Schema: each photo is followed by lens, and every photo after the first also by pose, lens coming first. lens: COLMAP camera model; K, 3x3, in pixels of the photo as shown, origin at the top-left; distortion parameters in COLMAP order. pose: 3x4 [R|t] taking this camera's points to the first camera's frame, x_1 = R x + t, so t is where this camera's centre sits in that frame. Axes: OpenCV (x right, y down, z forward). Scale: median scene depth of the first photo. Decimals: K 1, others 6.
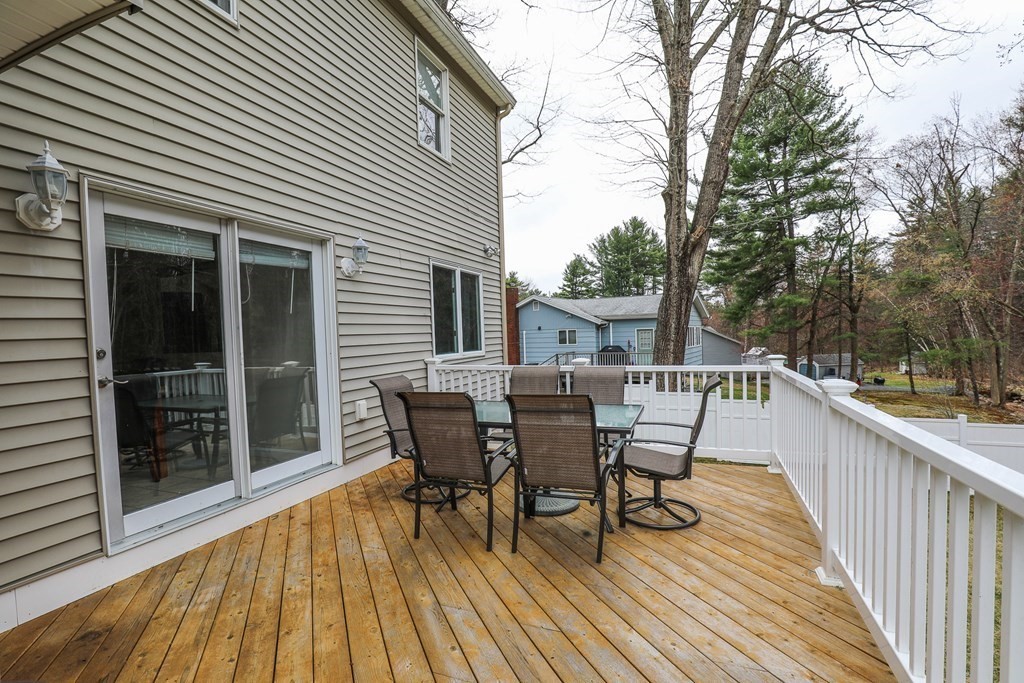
lens RADIAL K [[478.3, 0, 506.8], [0, 478.3, 348.0], [0, 0, 1]] dist [-0.032532, 0.006636]
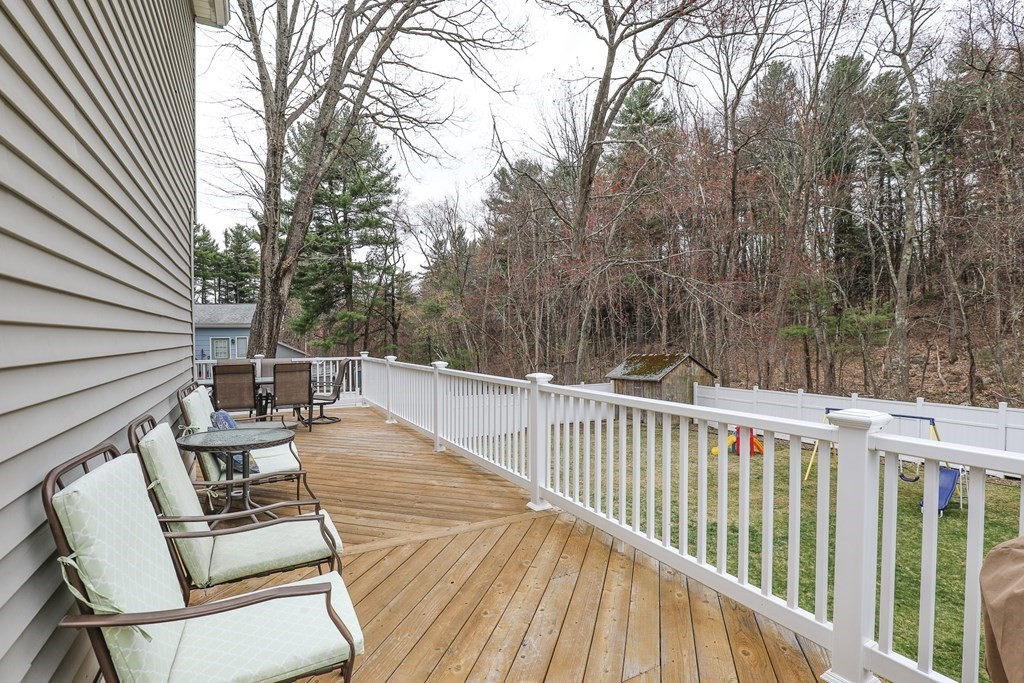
lens RADIAL K [[478.3, 0, 531.4], [0, 478.3, 351.1], [0, 0, 1]] dist [-0.032532, 0.006636]
pose [[0.611093, 0.002706, 0.791554, -0.049566], [0.010405, 0.999880, -0.011451, 0.003232], [-0.791491, 0.015234, 0.610991, -0.066522]]
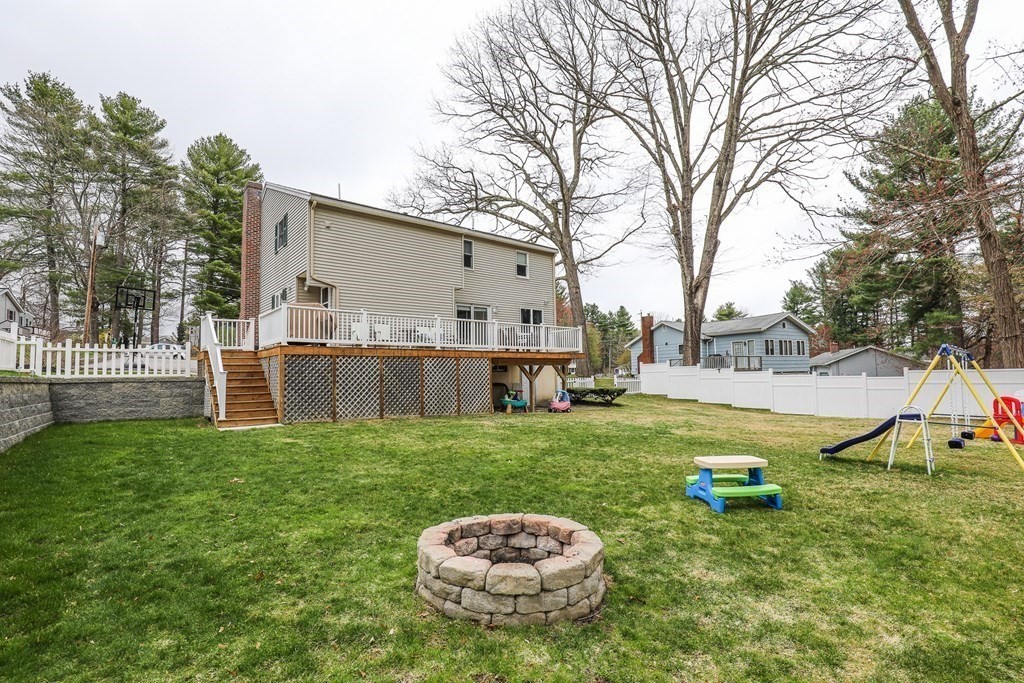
lens RADIAL K [[478.3, 0, 512.2], [0, 478.3, 346.9], [0, 0, 1]] dist [-0.032532, 0.006636]
pose [[0.894385, -0.020501, -0.446828, 0.151760], [-0.014847, 0.997038, -0.075462, 0.042530], [0.447052, 0.074126, 0.891431, -0.244589]]
